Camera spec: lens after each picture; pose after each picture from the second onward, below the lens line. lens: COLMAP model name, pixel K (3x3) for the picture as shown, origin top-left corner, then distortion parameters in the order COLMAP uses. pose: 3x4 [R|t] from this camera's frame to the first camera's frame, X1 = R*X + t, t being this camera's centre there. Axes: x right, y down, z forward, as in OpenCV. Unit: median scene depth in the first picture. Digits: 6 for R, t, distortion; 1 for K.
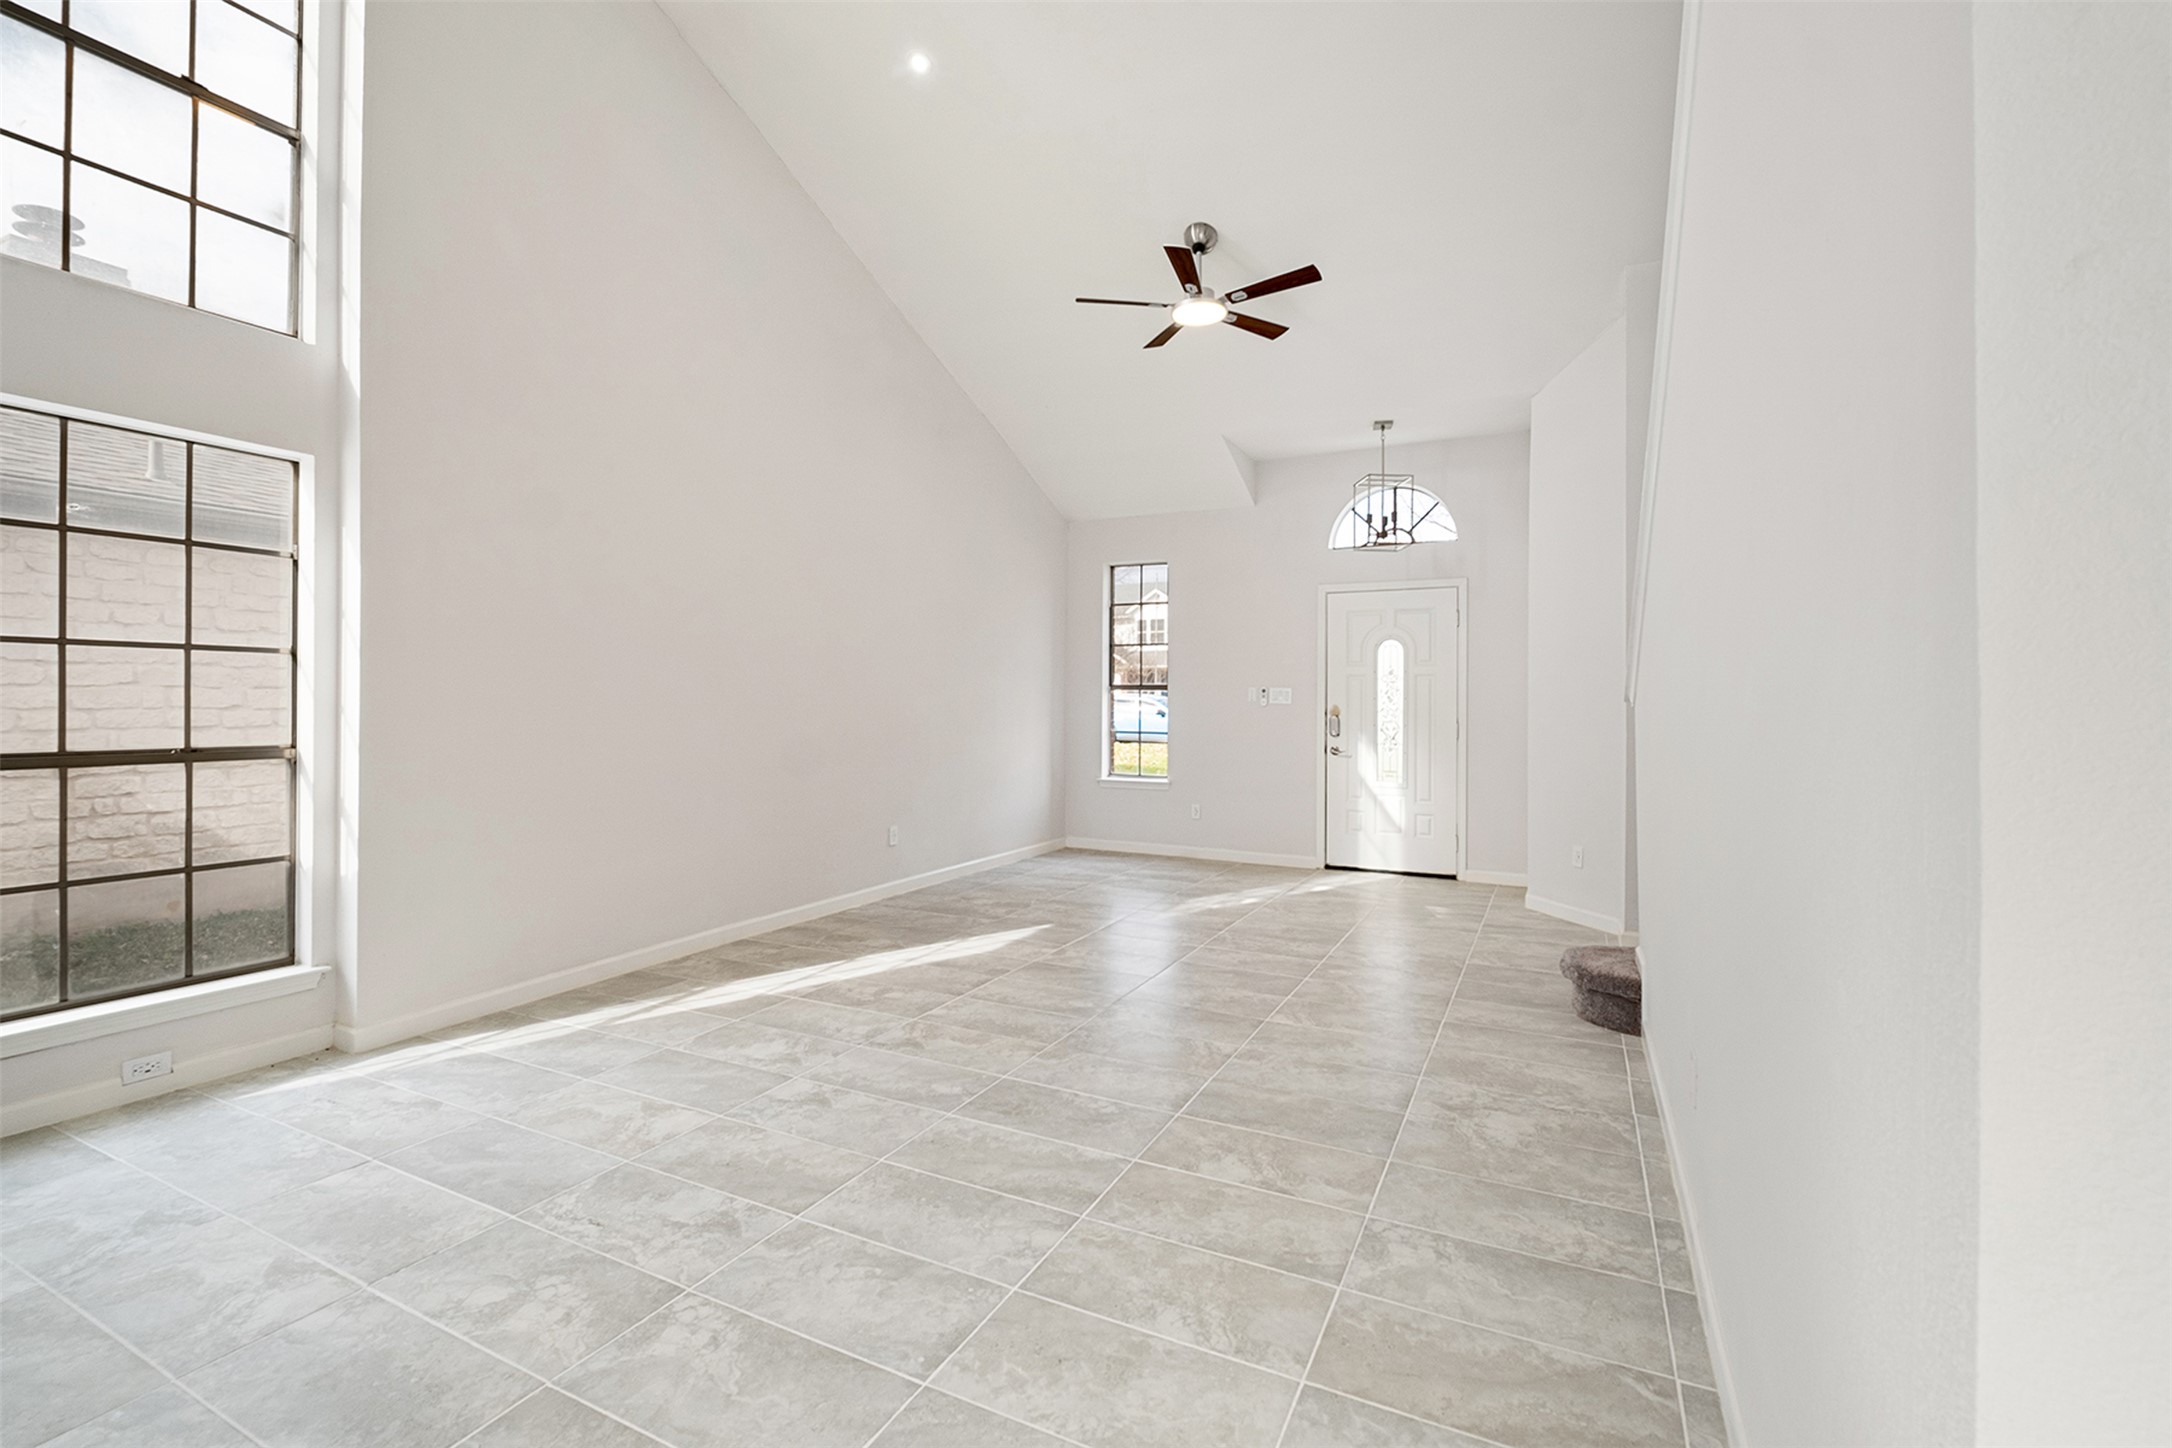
lens RADIAL K [[943.0, 0, 1090.4], [0, 943.0, 711.4], [0, 0, 1]] dist [0.005032, -0.007122]
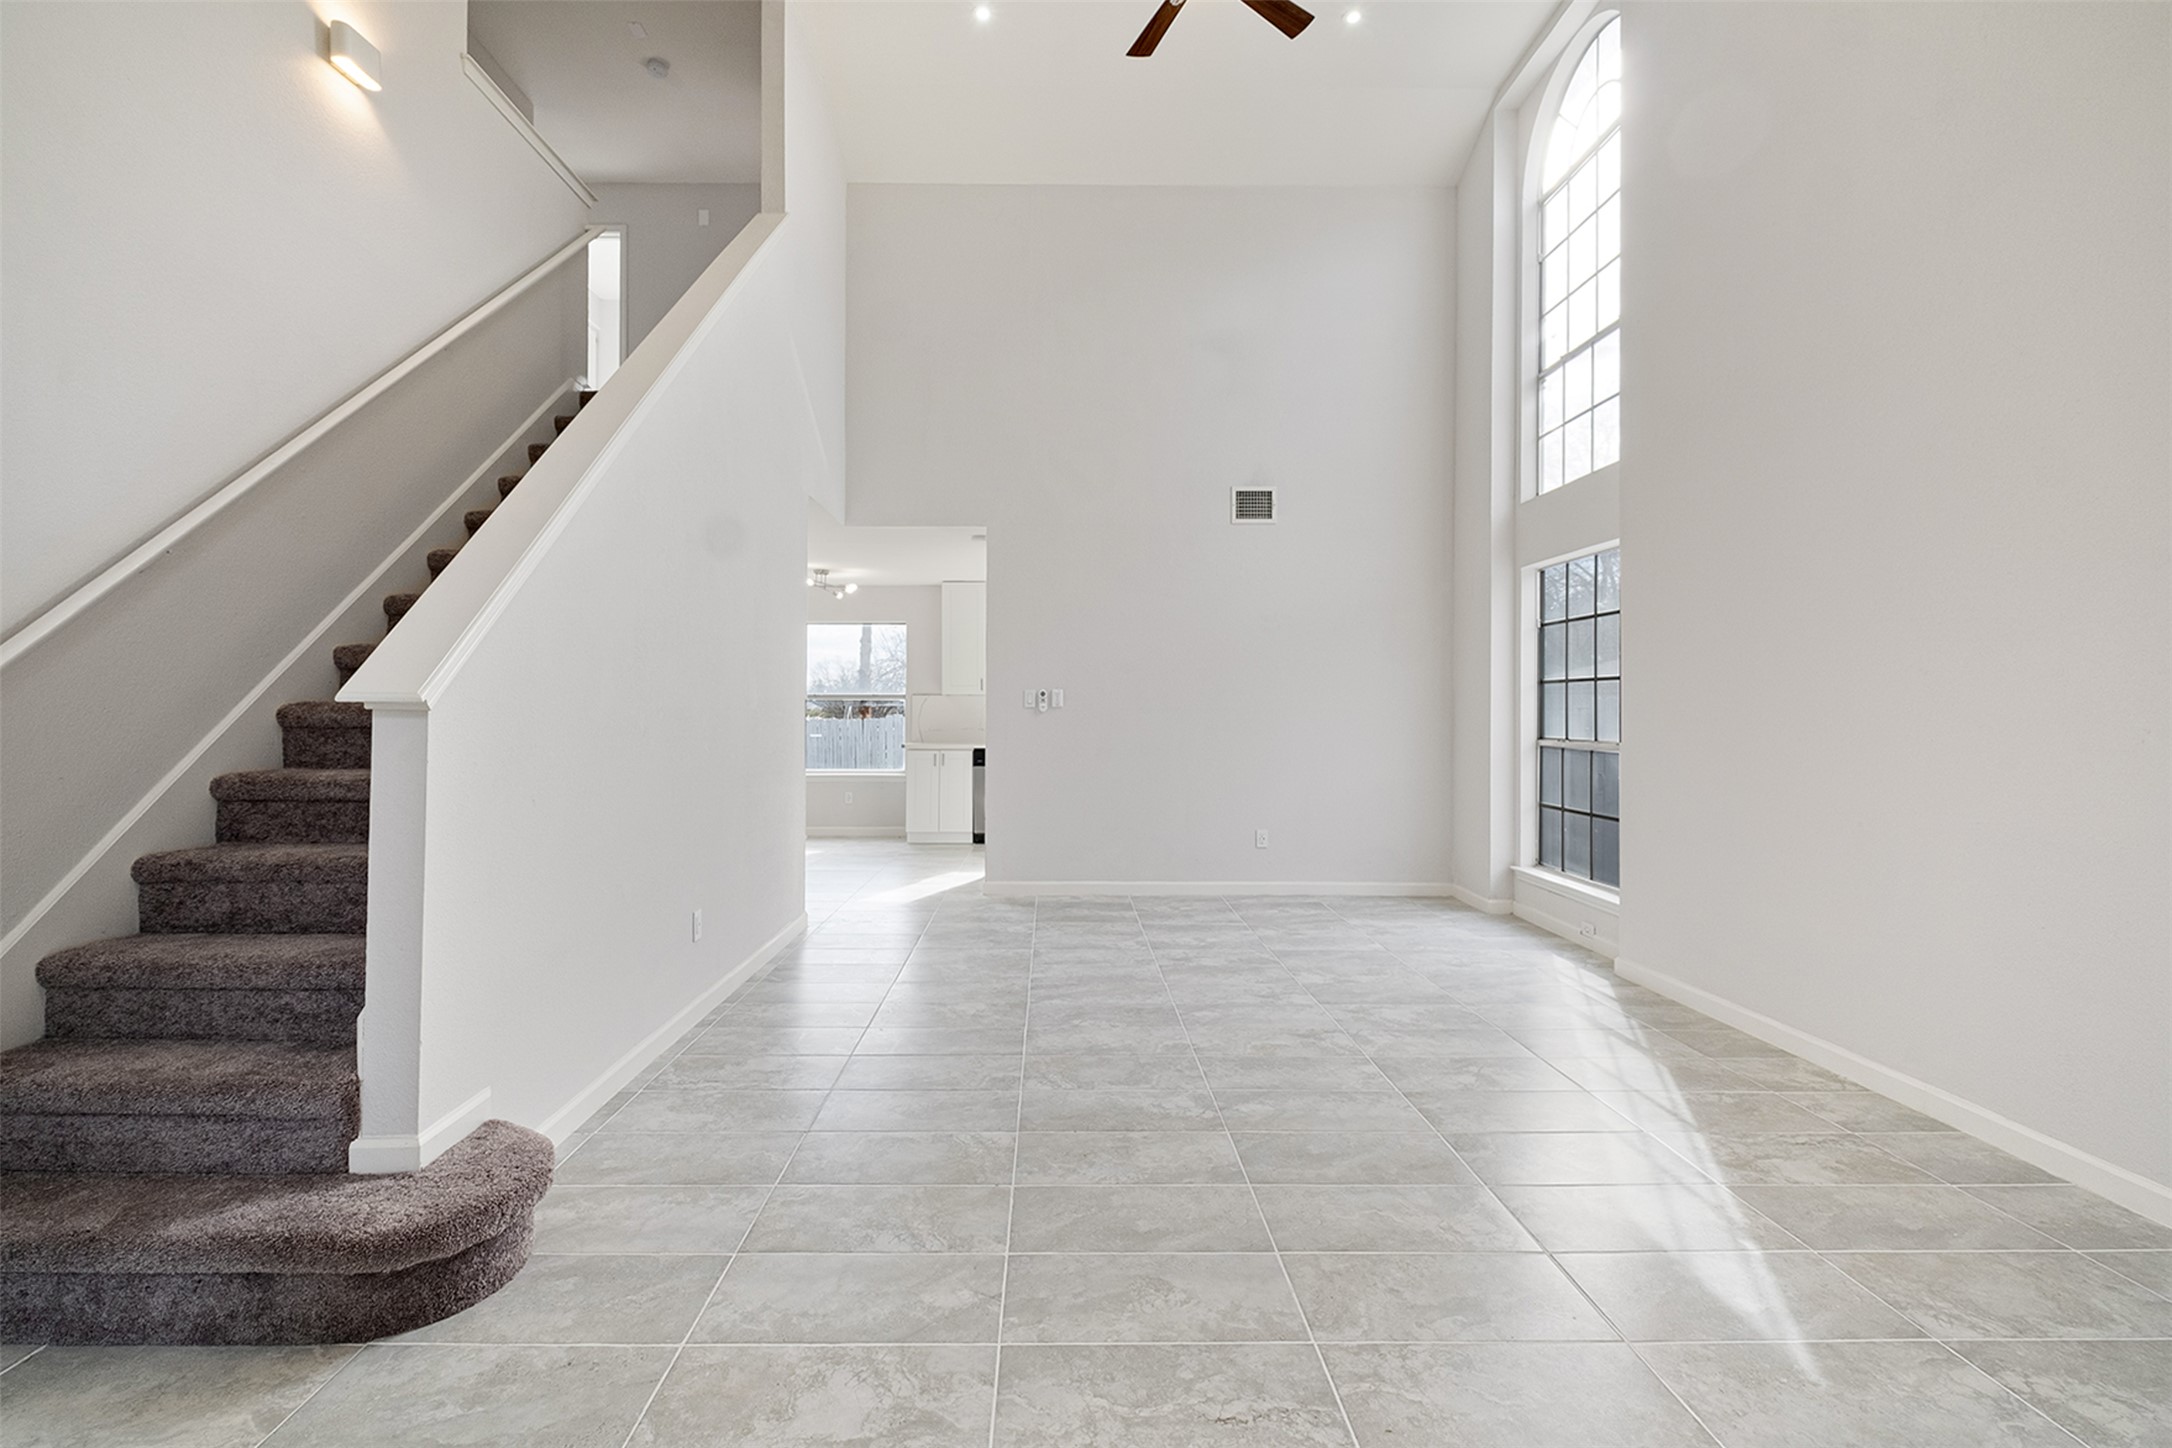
lens RADIAL K [[974.7, 0, 1060.9], [0, 974.7, 704.1], [0, 0, 1]] dist [0.005739, -0.007981]
pose [[-0.889022, -0.008881, -0.457778, 0.561265], [-0.010683, 0.999942, 0.001347, -0.015092], [0.457739, 0.006088, -0.889066, 1.861103]]
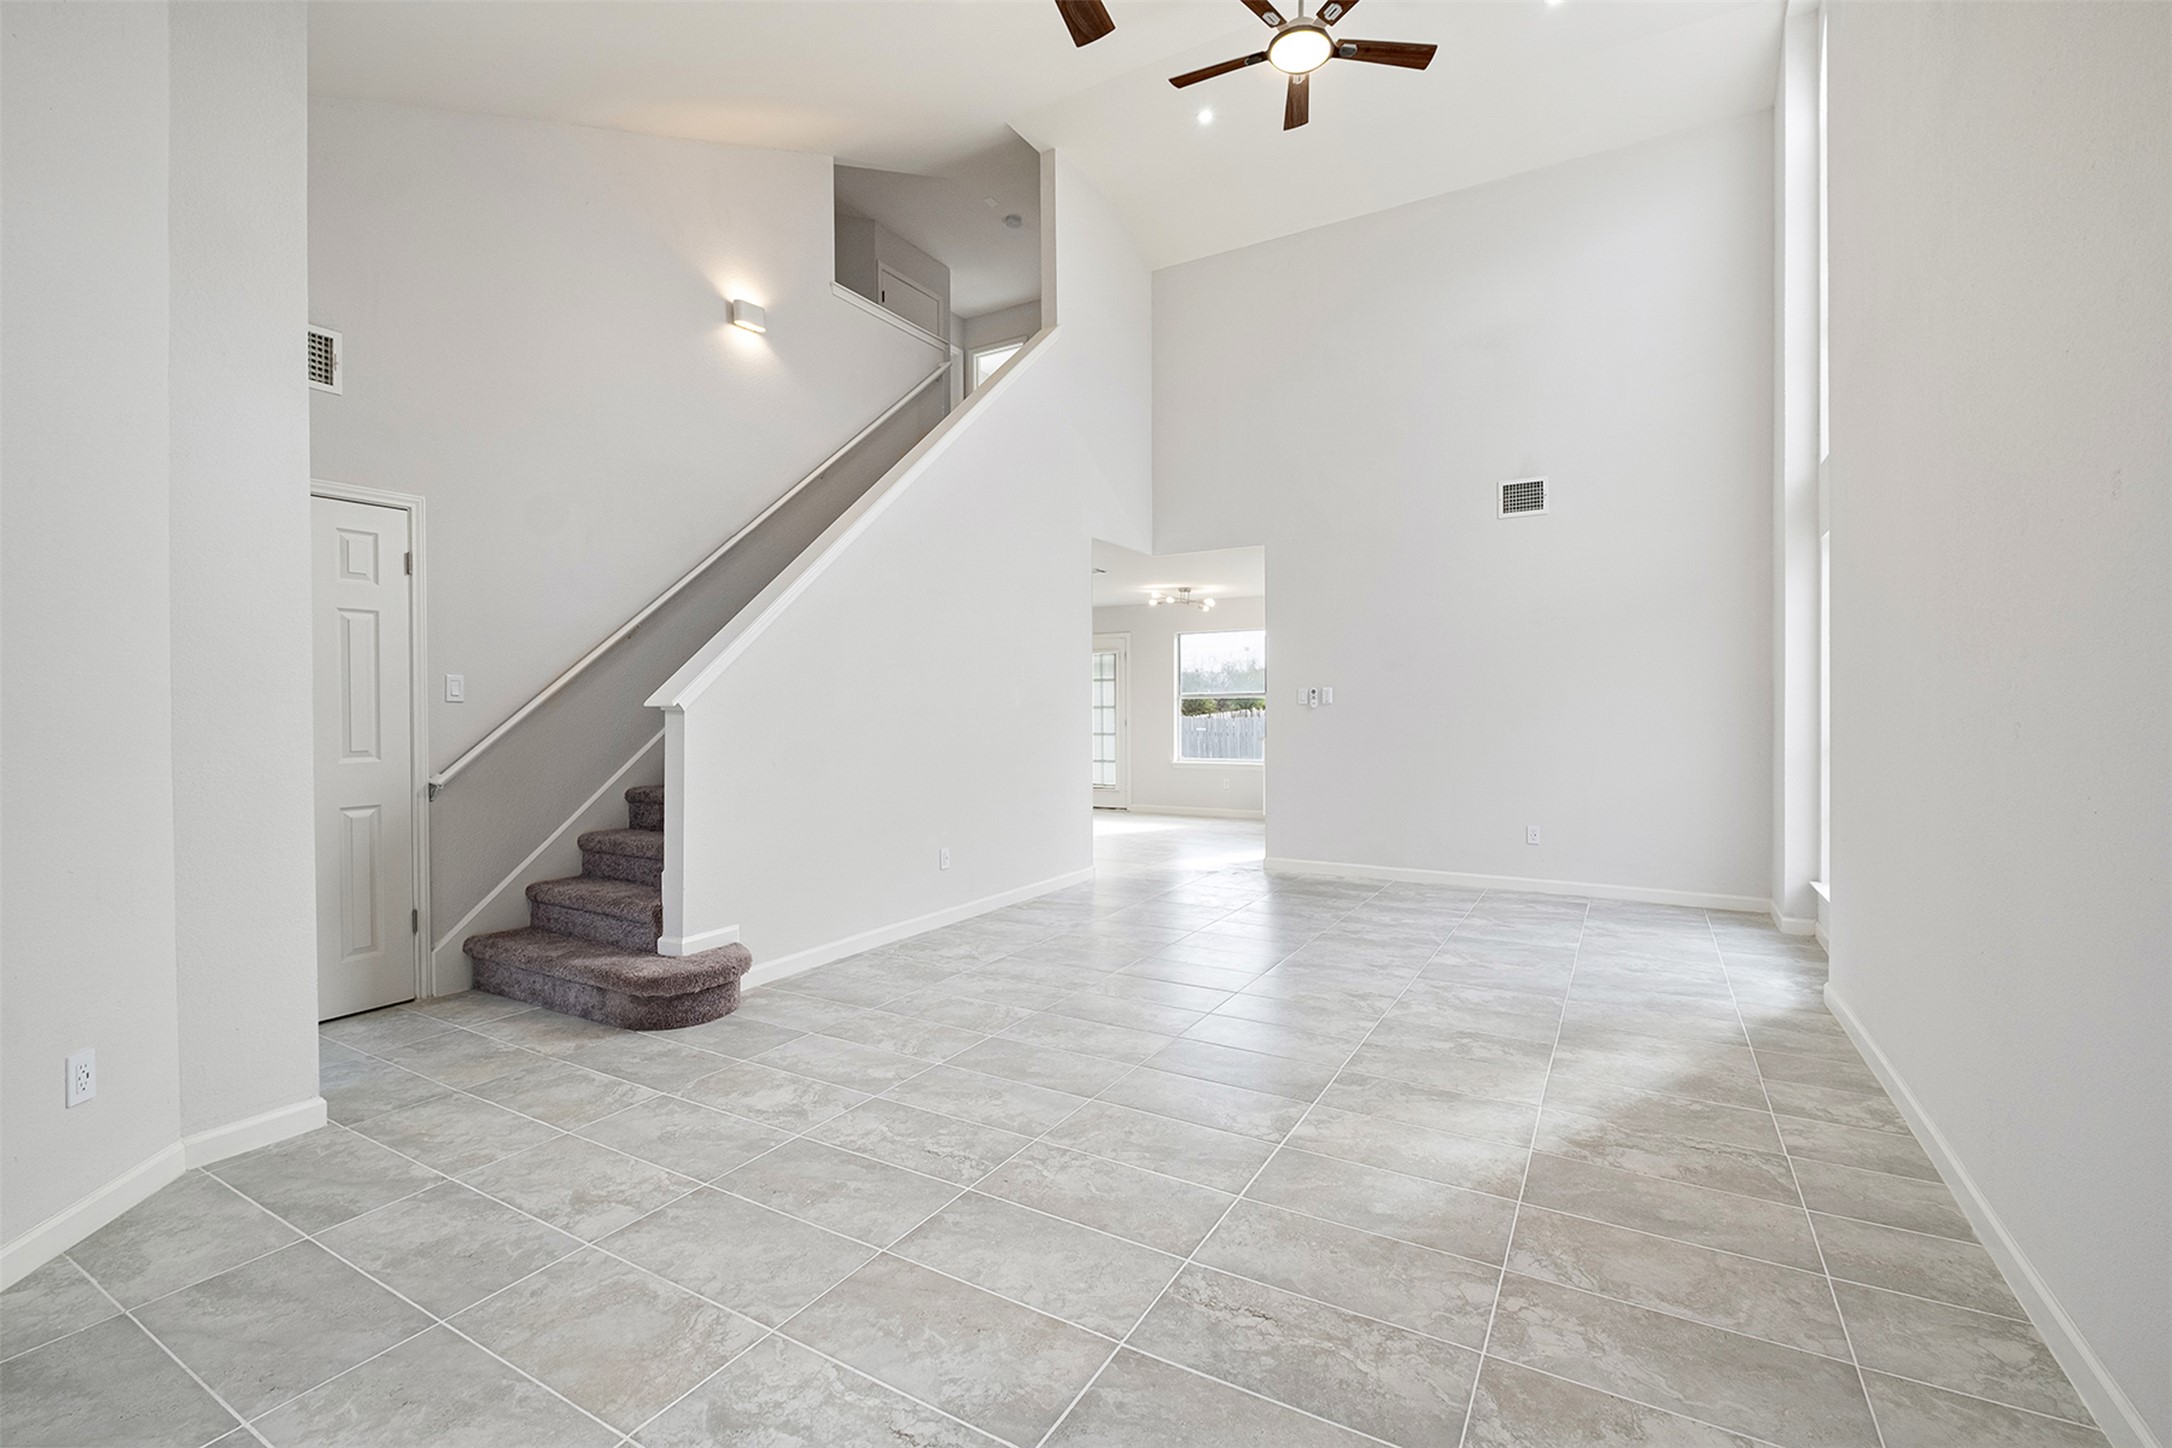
lens RADIAL K [[943.0, 0, 1090.4], [0, 943.0, 711.4], [0, 0, 1]] dist [0.005032, -0.007122]
pose [[-0.998290, 0.000583, 0.058454, 0.074900], [0.001469, 0.999885, 0.015111, -0.021616], [-0.058439, 0.015171, -0.998176, 2.220538]]
